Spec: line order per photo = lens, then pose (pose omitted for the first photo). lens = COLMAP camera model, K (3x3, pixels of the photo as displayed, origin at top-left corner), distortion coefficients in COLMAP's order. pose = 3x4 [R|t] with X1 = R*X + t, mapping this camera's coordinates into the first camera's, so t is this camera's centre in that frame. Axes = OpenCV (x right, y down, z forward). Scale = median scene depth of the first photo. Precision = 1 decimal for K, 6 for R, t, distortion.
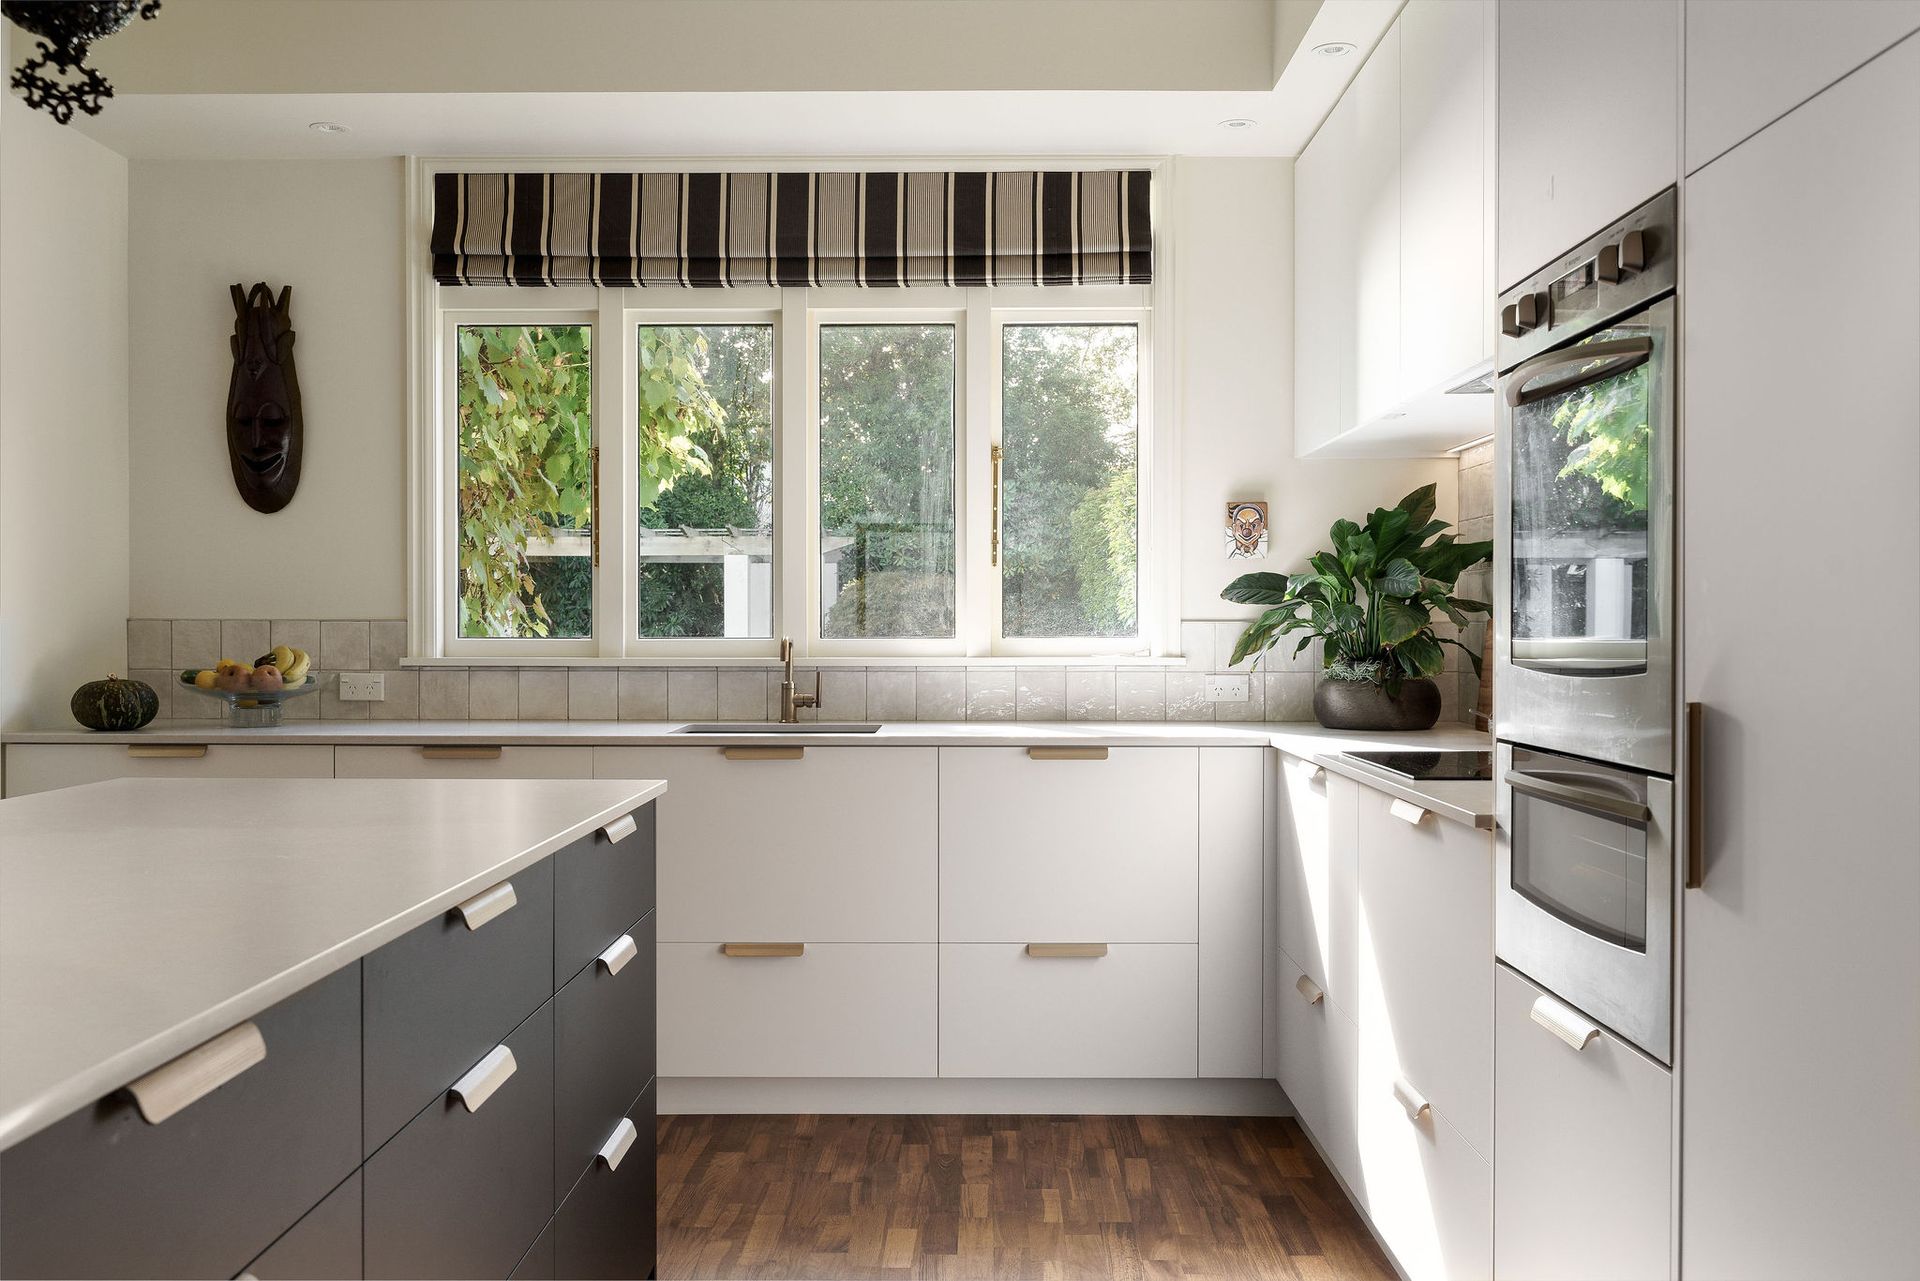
lens RADIAL K [[1715.1, 0, 968.2], [0, 1715.1, 657.1], [0, 0, 1]] dist [0.015507, 0.003709]
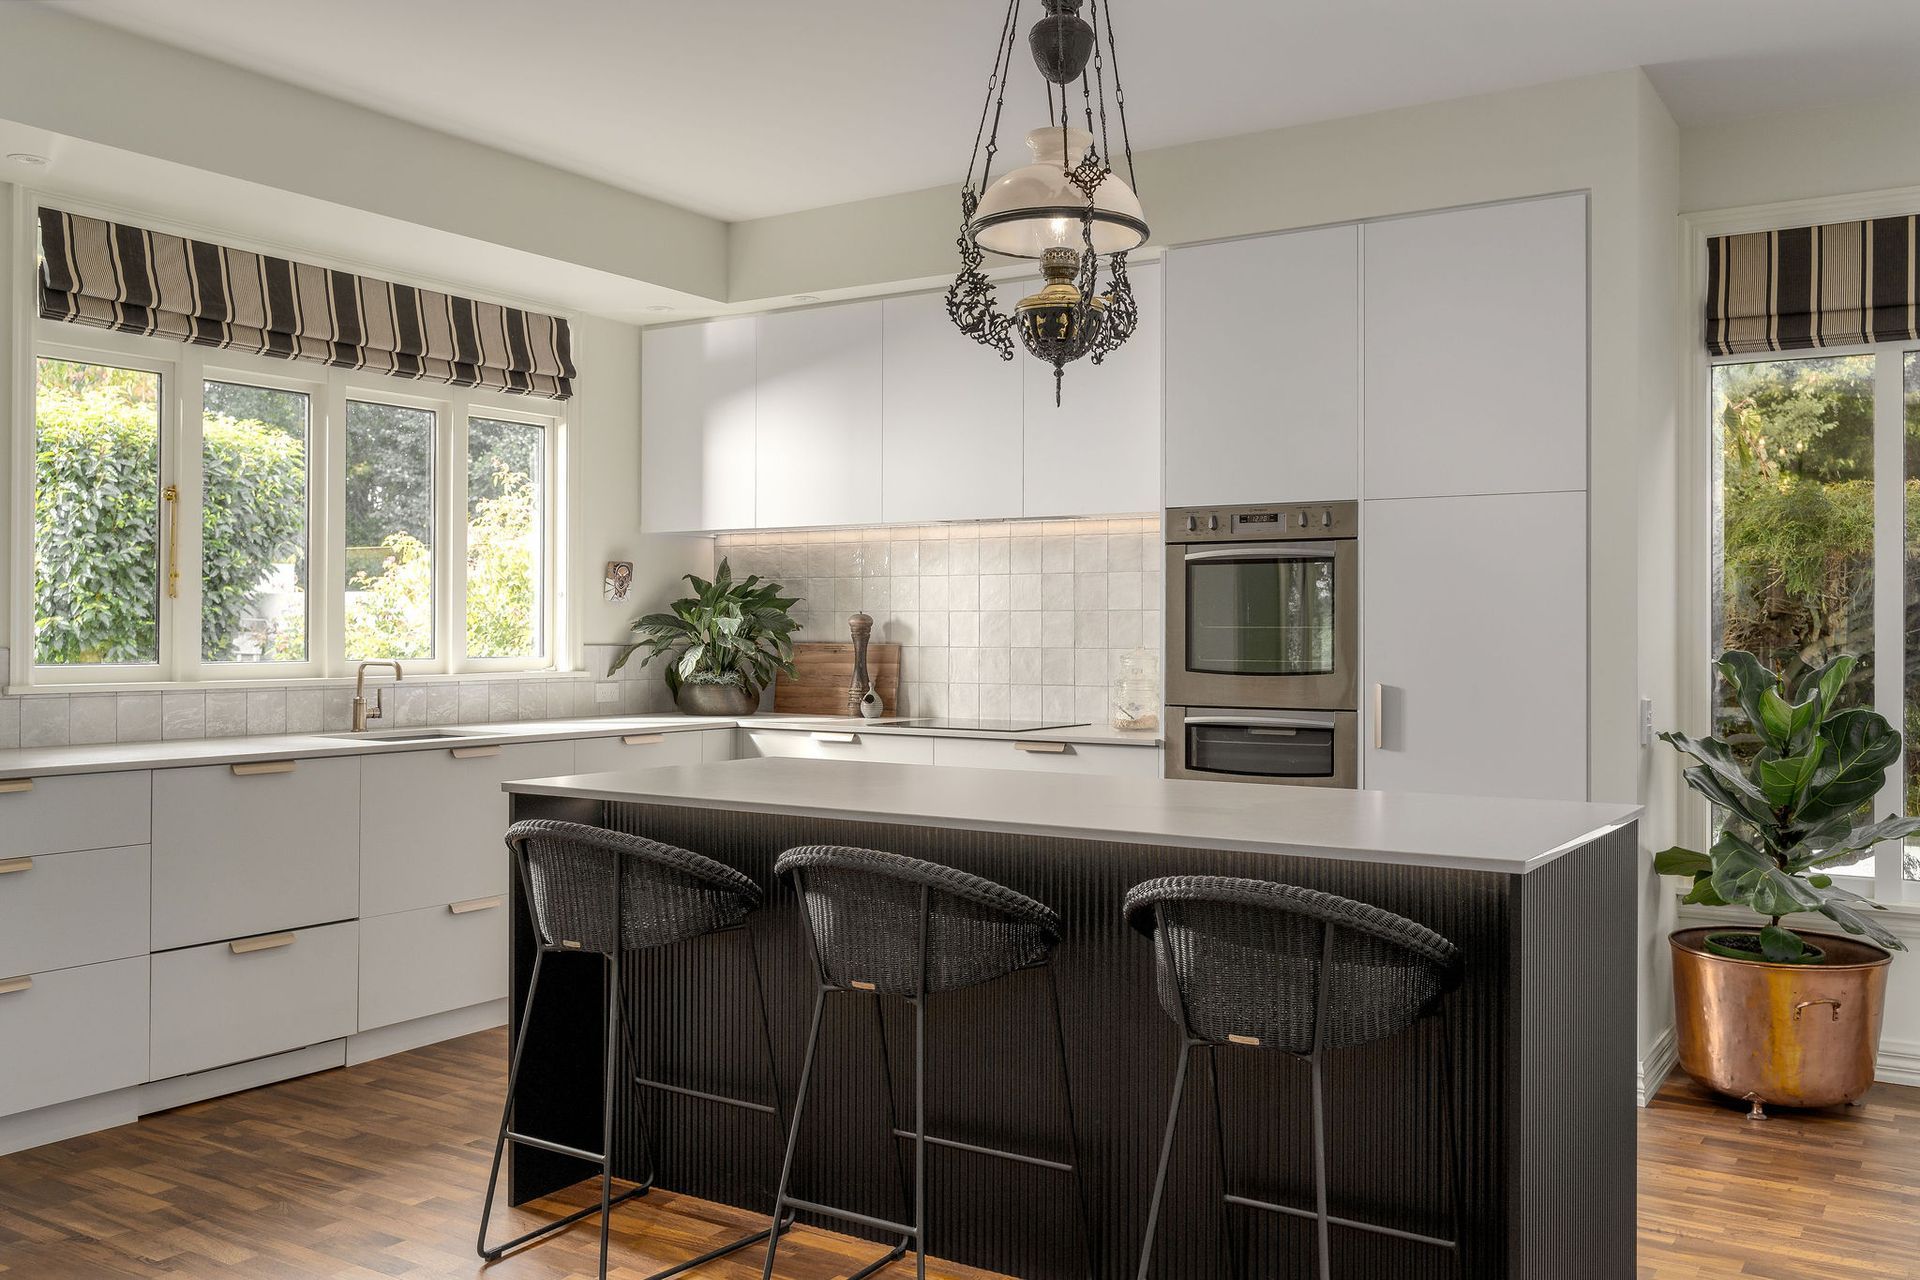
lens RADIAL K [[1661.0, 0, 965.0], [0, 1661.0, 621.6], [0, 0, 1]] dist [0.000168, 0.003760]
pose [[0.525512, 0.005991, 0.850765, -0.867810], [0.010605, 0.999851, -0.013591, -0.018610], [-0.850720, 0.016165, 0.525370, 0.028481]]
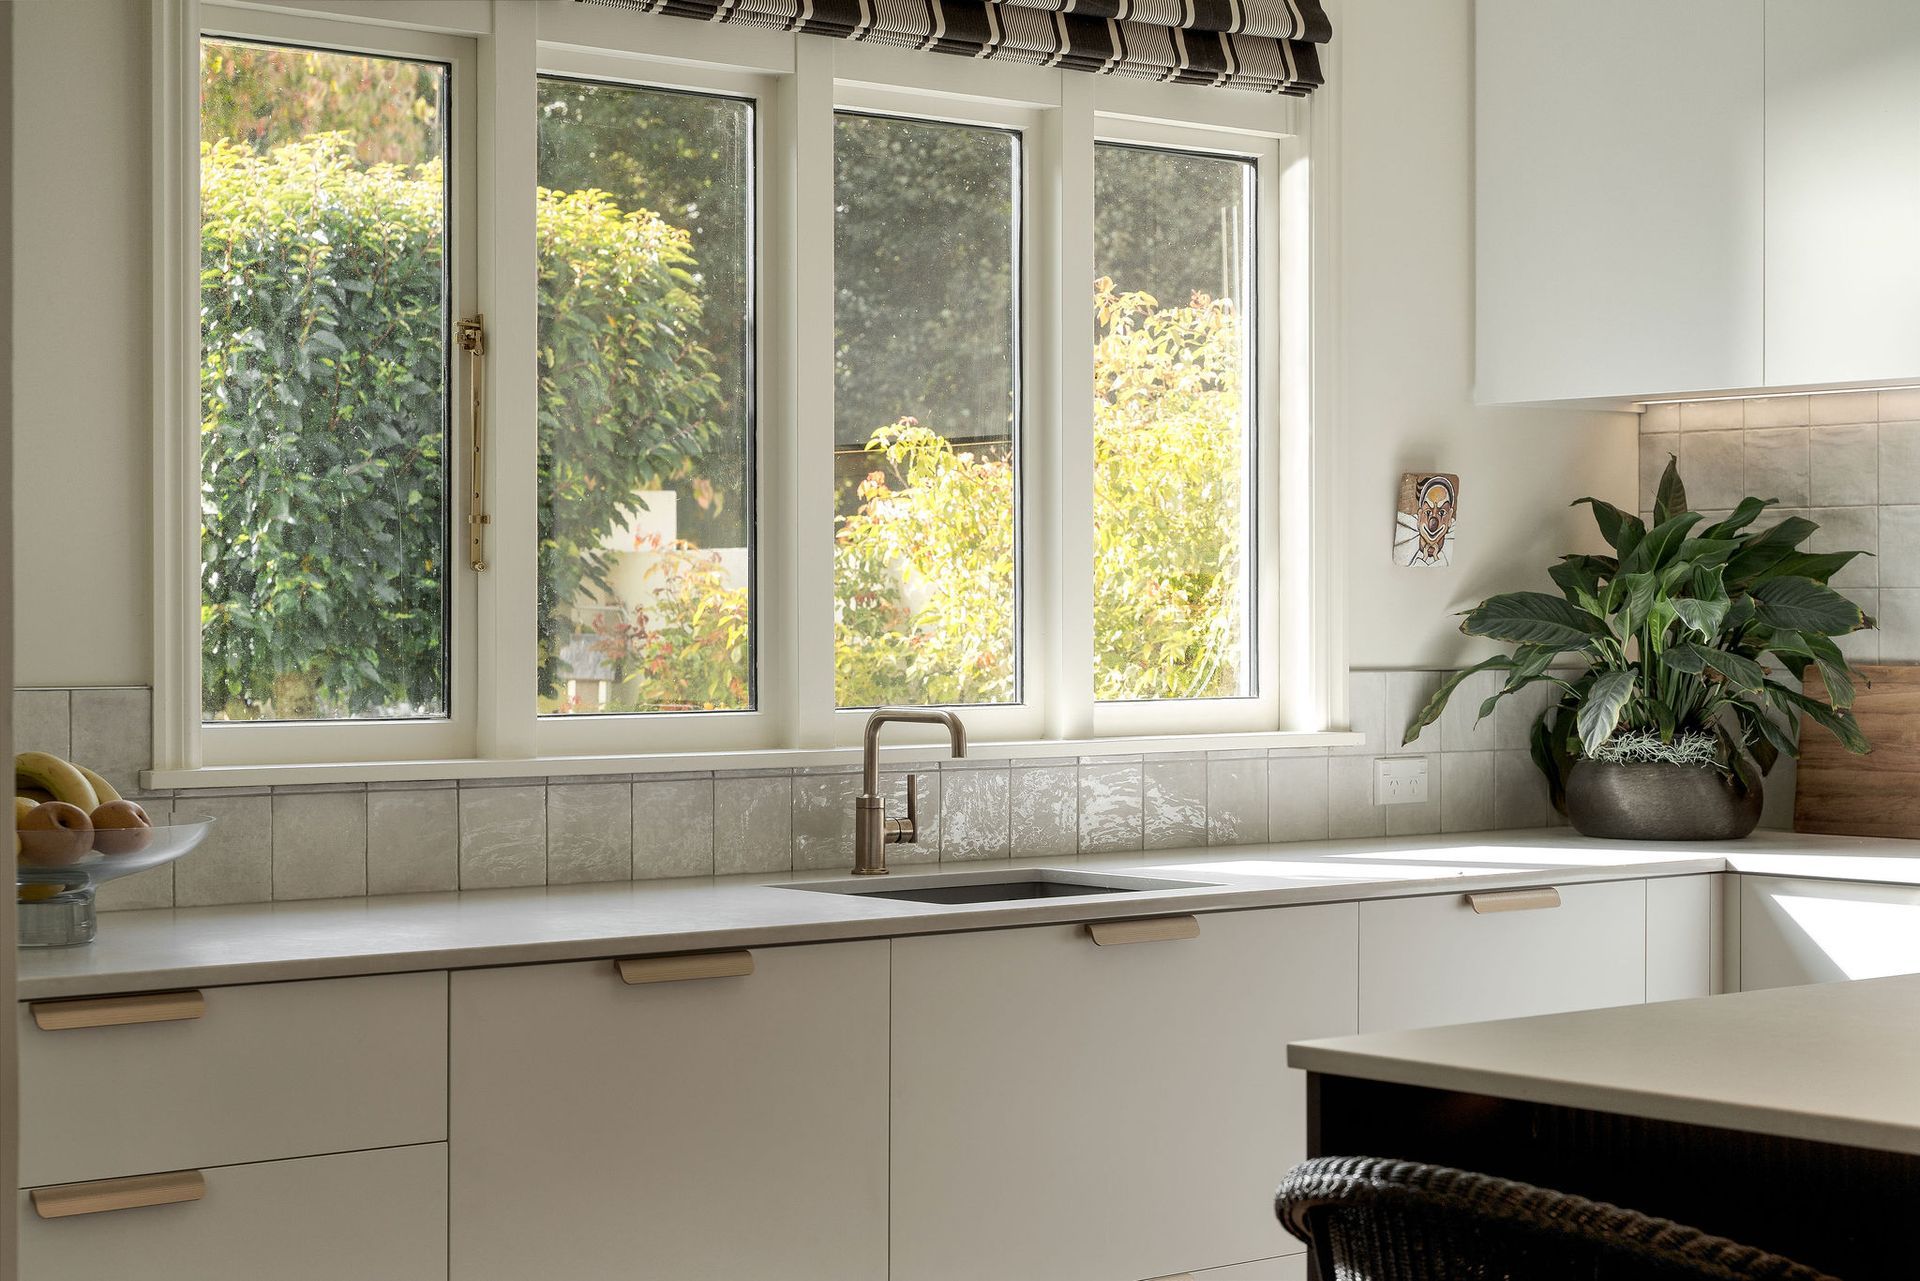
lens RADIAL K [[3498.3, 0, 960.0], [0, 3498.3, 640.5], [0, 0, 1]] dist [0.023909, 0.058834]
pose [[0.748120, -0.005496, 0.663541, -0.785767], [0.011897, 0.999916, -0.005132, -0.026876], [-0.663457, 0.011734, 0.748122, 0.186148]]
